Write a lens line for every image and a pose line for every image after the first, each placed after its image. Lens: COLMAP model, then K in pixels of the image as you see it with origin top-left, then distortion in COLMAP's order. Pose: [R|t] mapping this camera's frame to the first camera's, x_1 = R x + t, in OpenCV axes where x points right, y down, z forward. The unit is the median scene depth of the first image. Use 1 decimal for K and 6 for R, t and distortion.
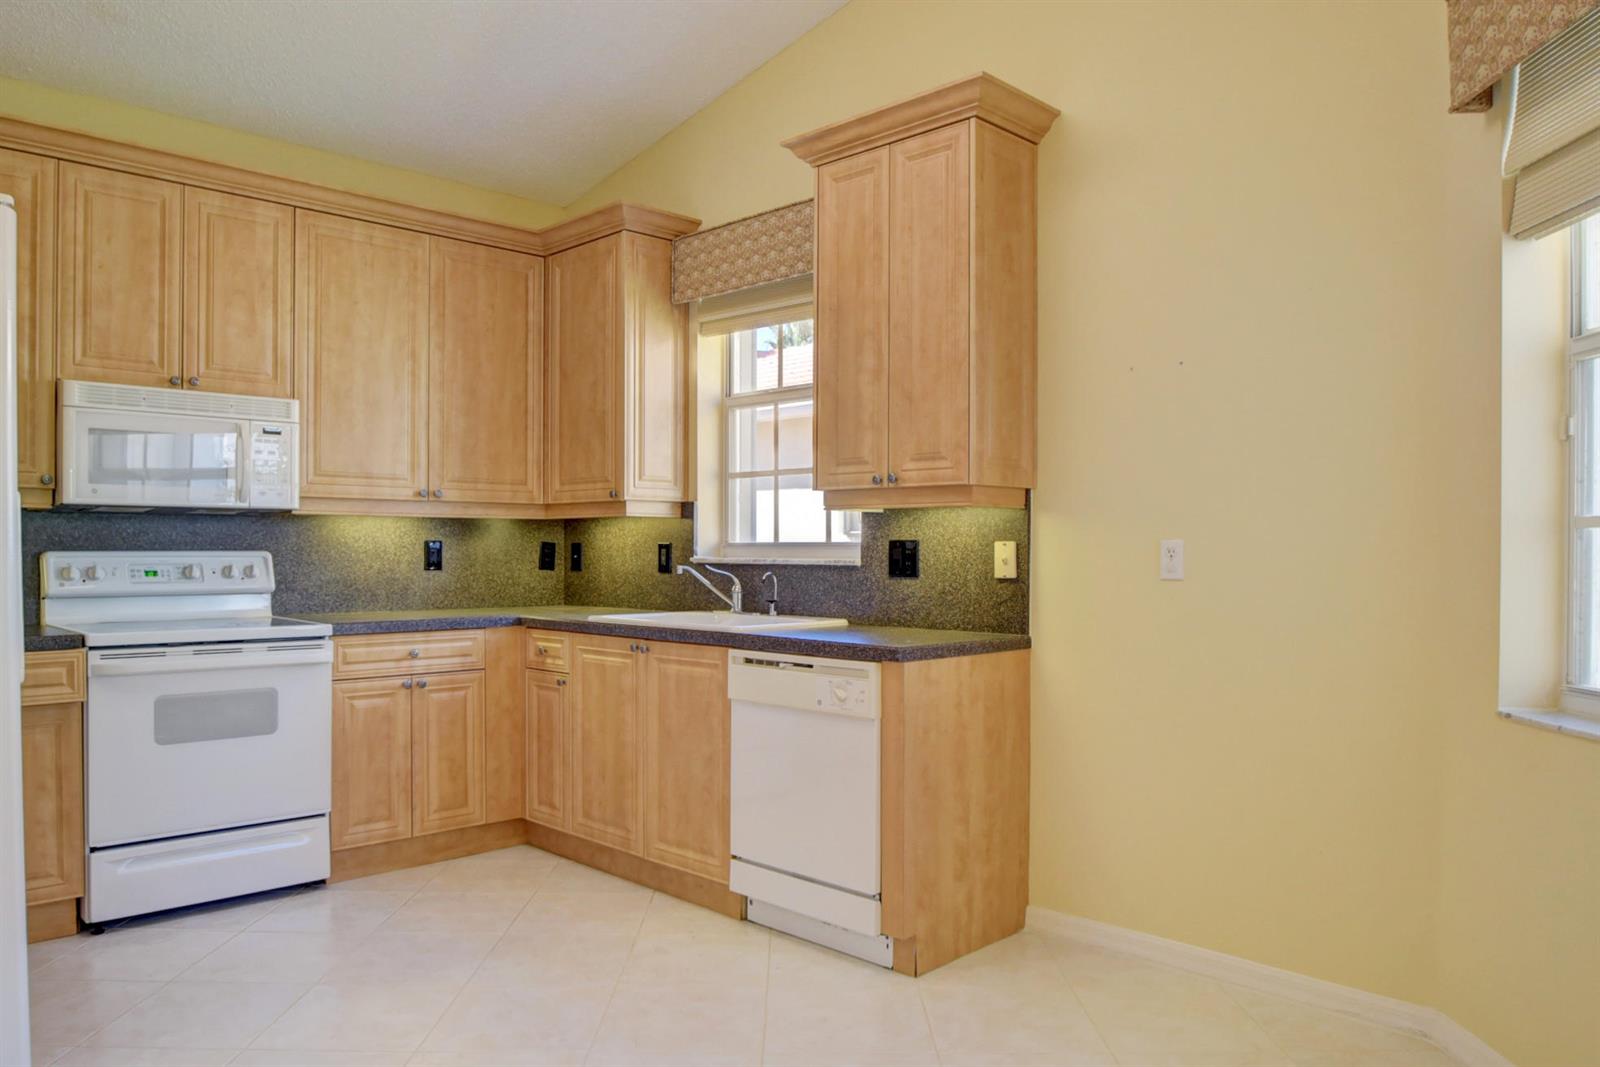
lens RADIAL K [[1137.4, 0, 792.0], [0, 1137.4, 554.8], [0, 0, 1]] dist [-0.053668, 0.022422]
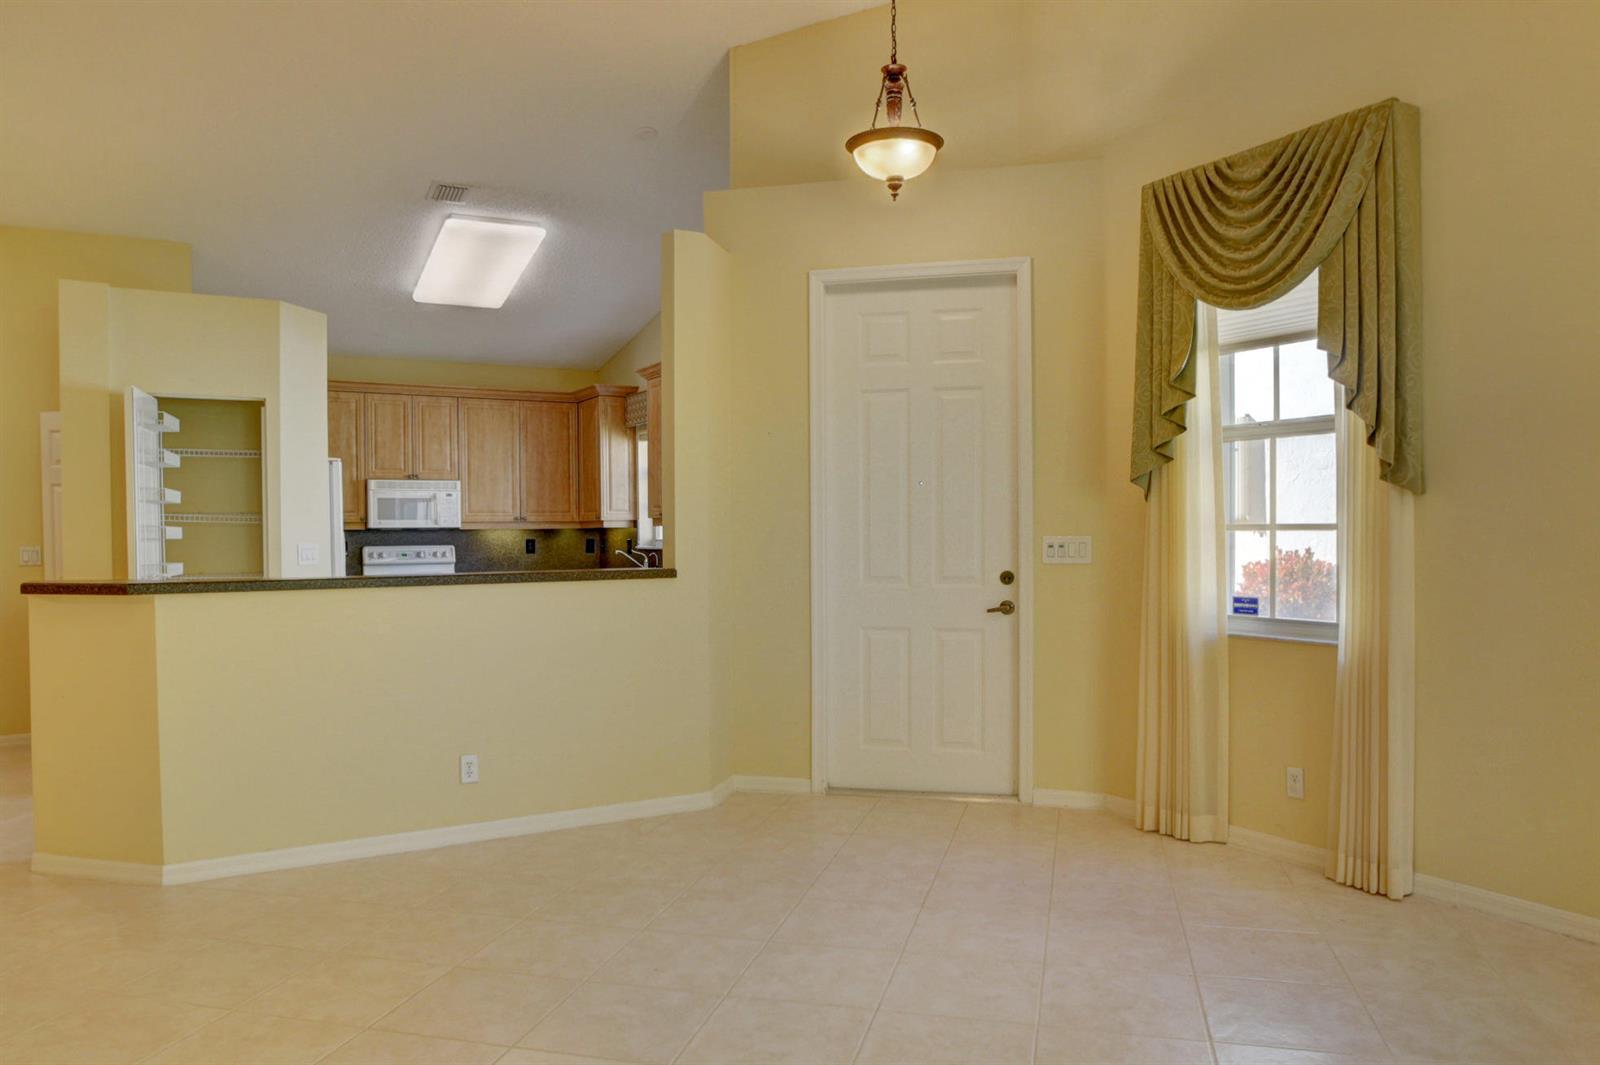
lens RADIAL K [[1137.4, 0, 799.5], [0, 1137.4, 555.2], [0, 0, 1]] dist [-0.053668, 0.022422]
pose [[0.967458, -0.006155, -0.252957, 0.862432], [0.009601, 0.999877, 0.012392, -0.005201], [0.252849, -0.014418, 0.967398, -1.132037]]
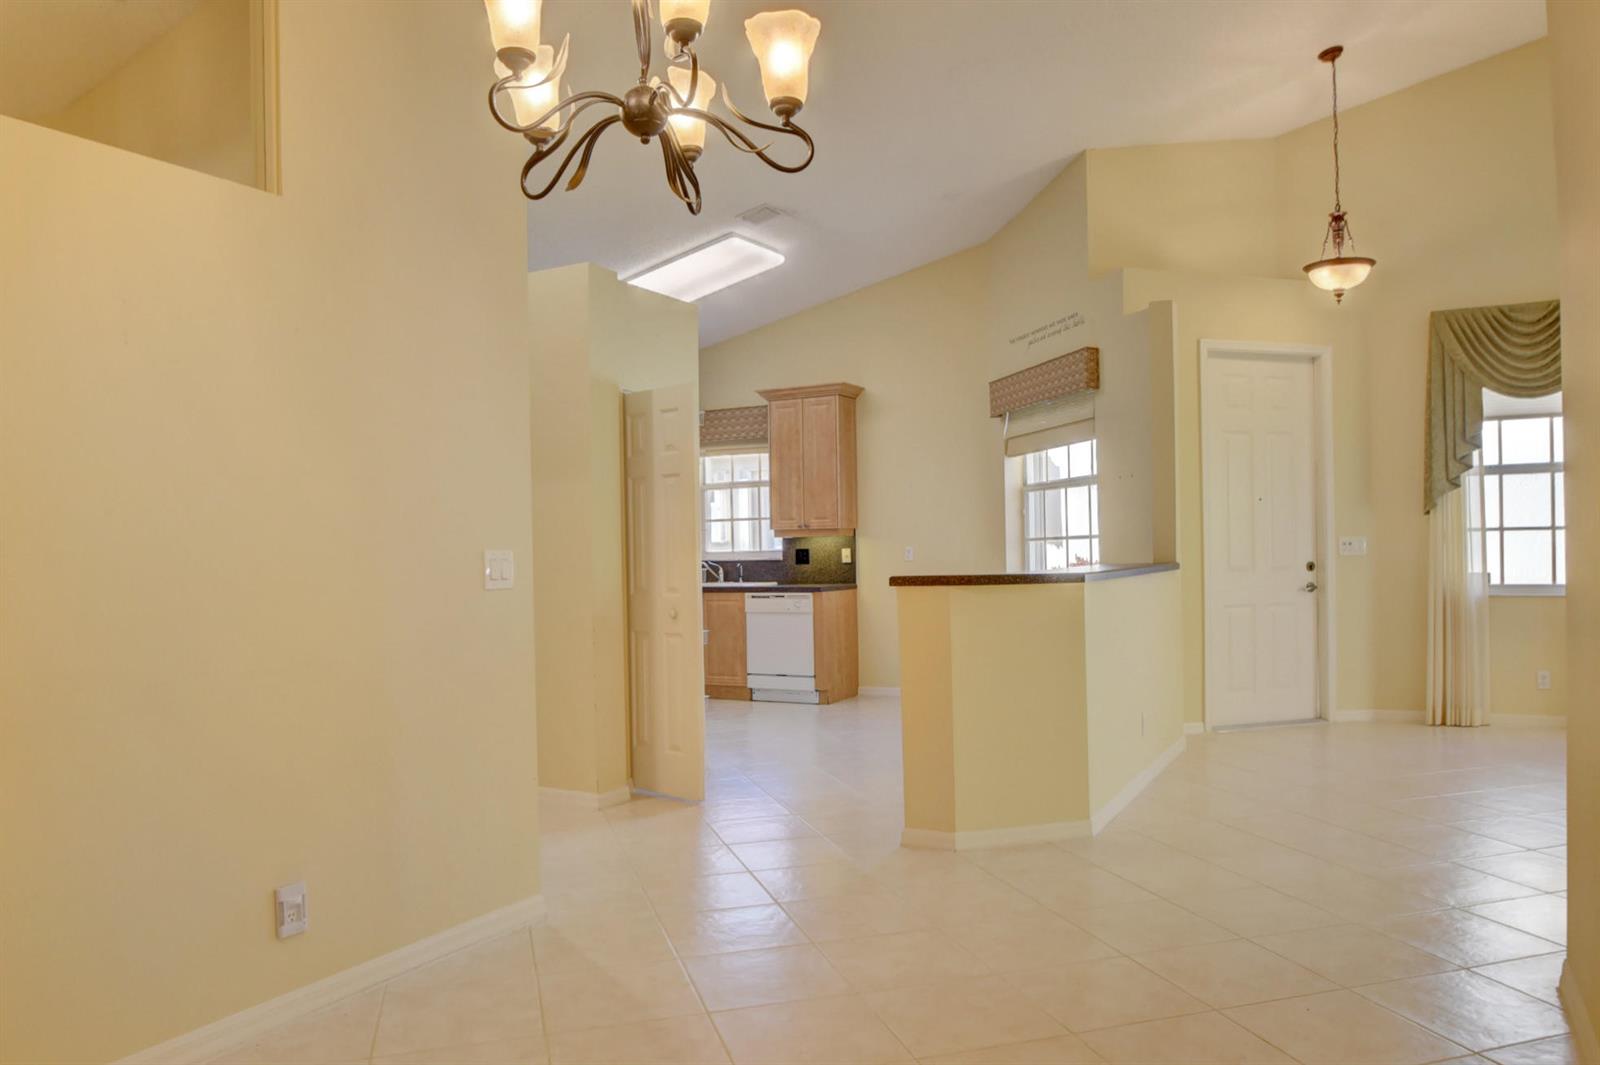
lens RADIAL K [[1137.4, 0, 795.3], [0, 1137.4, 552.8], [0, 0, 1]] dist [-0.053668, 0.022422]
pose [[0.954795, -0.021686, 0.296474, -0.635042], [0.023520, 0.999720, -0.002621, 0.001839], [-0.296334, 0.009476, 0.955037, -1.335501]]
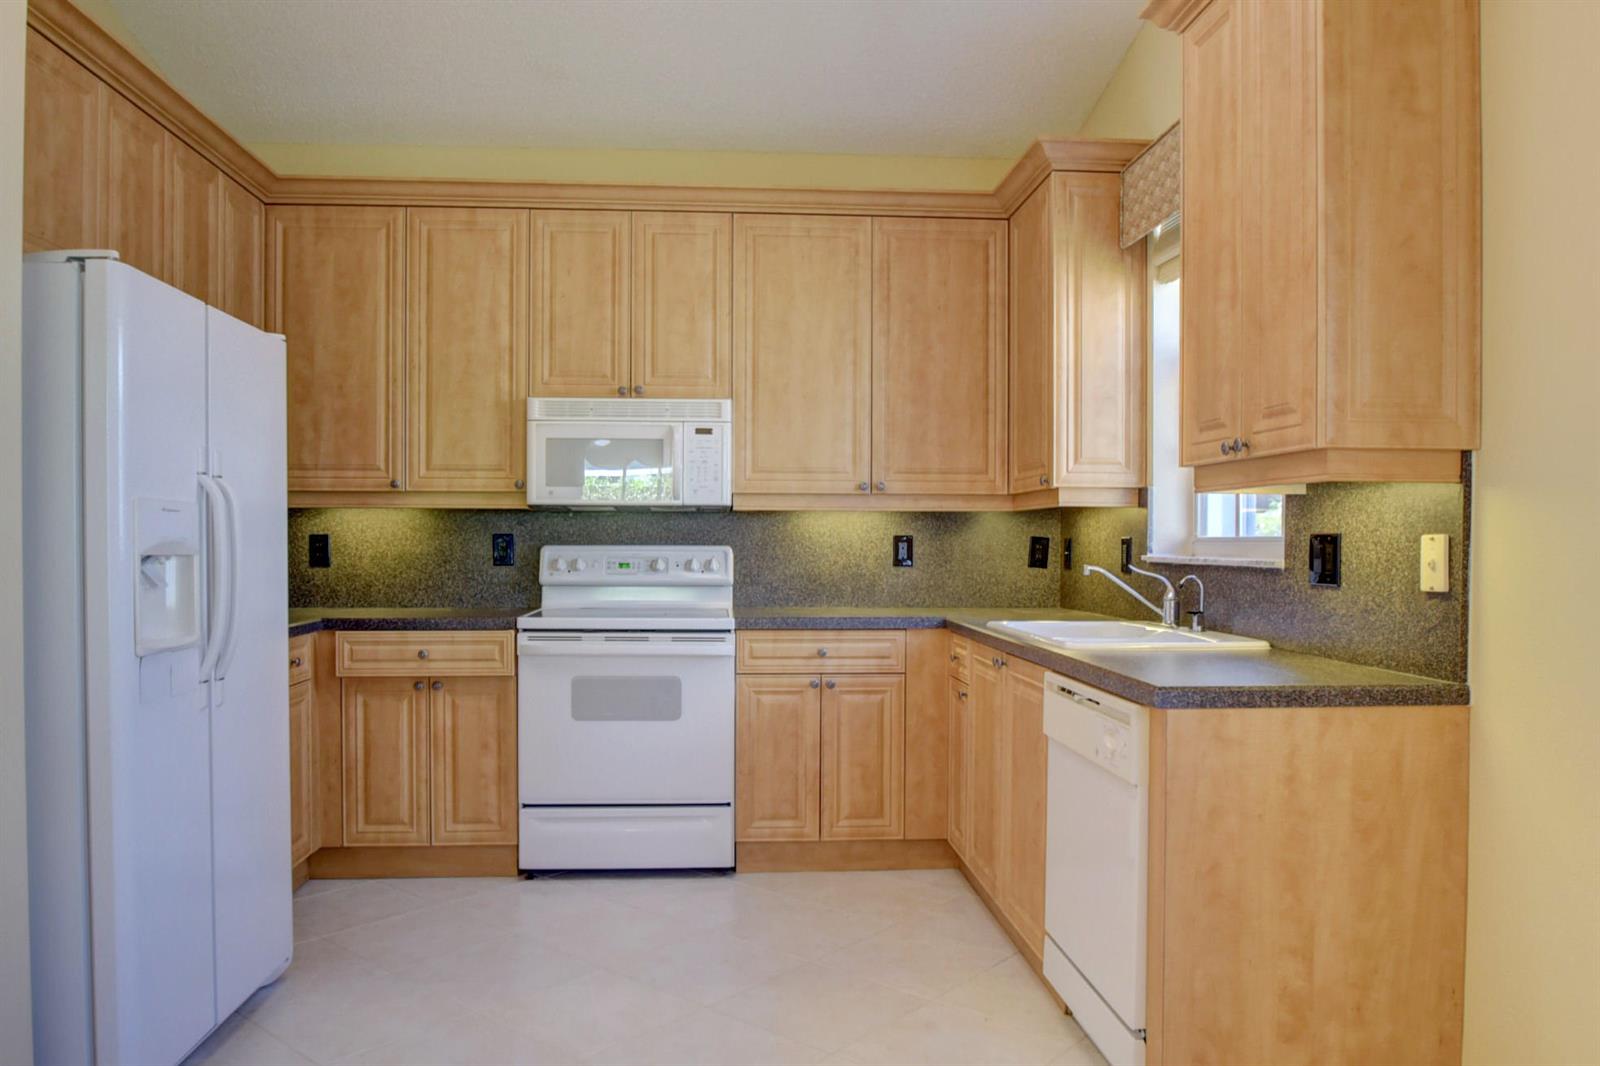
lens RADIAL K [[1137.4, 0, 789.3], [0, 1137.4, 555.1], [0, 0, 1]] dist [-0.053668, 0.022422]
pose [[0.757546, 0.008221, -0.652730, 0.289401], [-0.005278, 0.999965, 0.006469, -0.001992], [0.652761, -0.001456, 0.757563, 0.252792]]
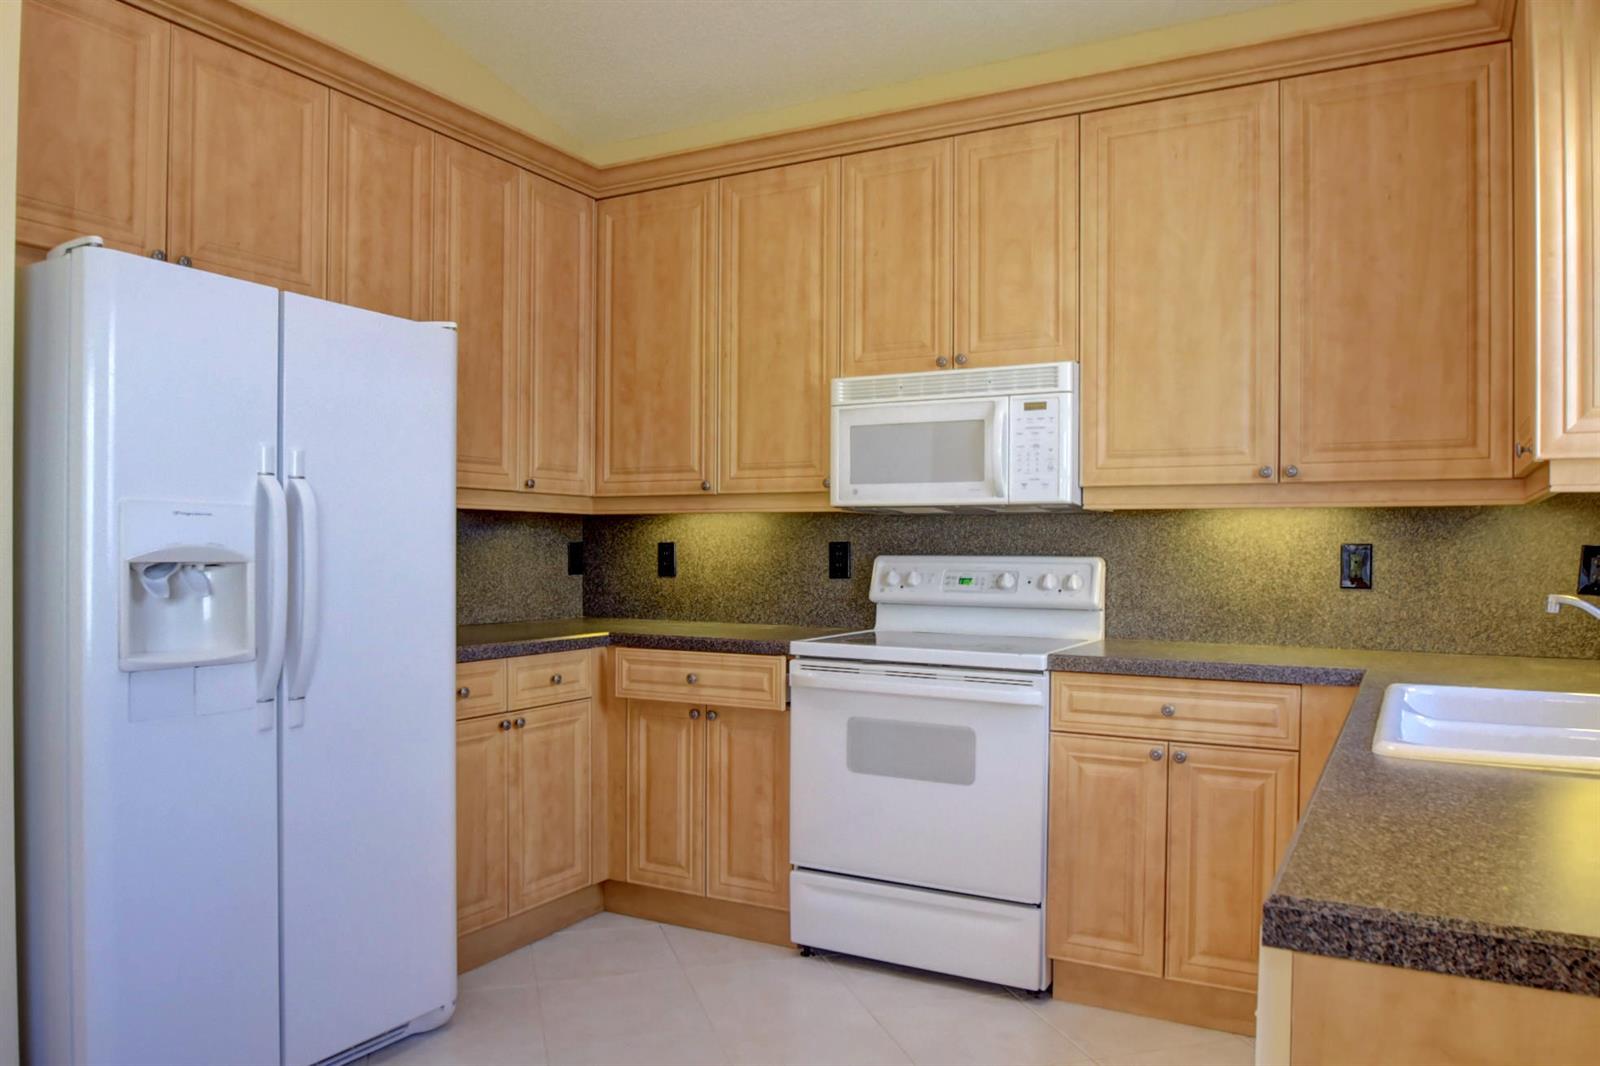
lens RADIAL K [[1137.4, 0, 791.6], [0, 1137.4, 557.9], [0, 0, 1]] dist [-0.053668, 0.022422]
pose [[0.277315, 0.006602, -0.960756, 0.260478], [-0.011171, 0.999931, 0.003647, -0.003717], [0.960714, 0.009721, 0.277370, 0.617108]]
